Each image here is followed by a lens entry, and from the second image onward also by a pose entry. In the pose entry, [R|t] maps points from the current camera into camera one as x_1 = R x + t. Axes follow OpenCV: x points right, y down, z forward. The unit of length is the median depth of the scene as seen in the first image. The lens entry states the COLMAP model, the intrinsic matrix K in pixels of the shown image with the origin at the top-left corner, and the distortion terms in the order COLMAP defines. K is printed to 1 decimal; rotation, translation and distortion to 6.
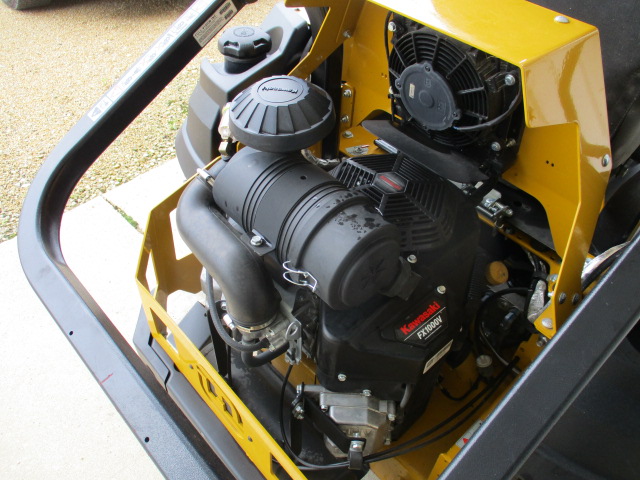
lens RADIAL K [[541.1, 0, 321.1], [0, 541.1, 237.3], [0, 0, 1]] dist [-0.019207, 0.007636]
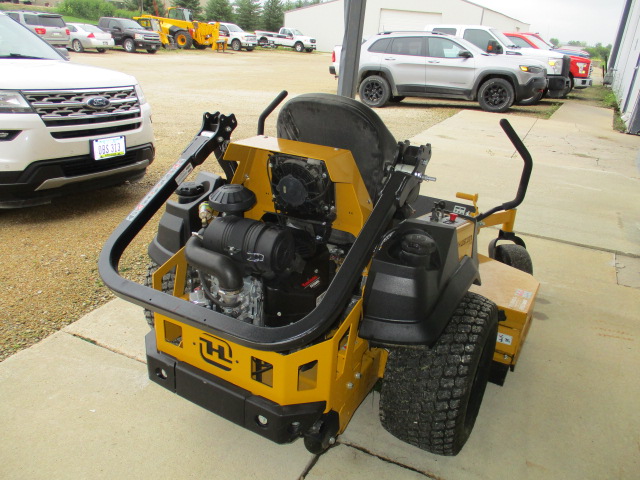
lens RADIAL K [[541.1, 0, 319.2], [0, 541.1, 240.7], [0, 0, 1]] dist [-0.019207, 0.007636]
pose [[0.953253, -0.120449, 0.277130, -0.318198], [0.211363, 0.921209, -0.326649, 0.636049], [-0.215950, 0.369954, 0.903604, -0.901198]]
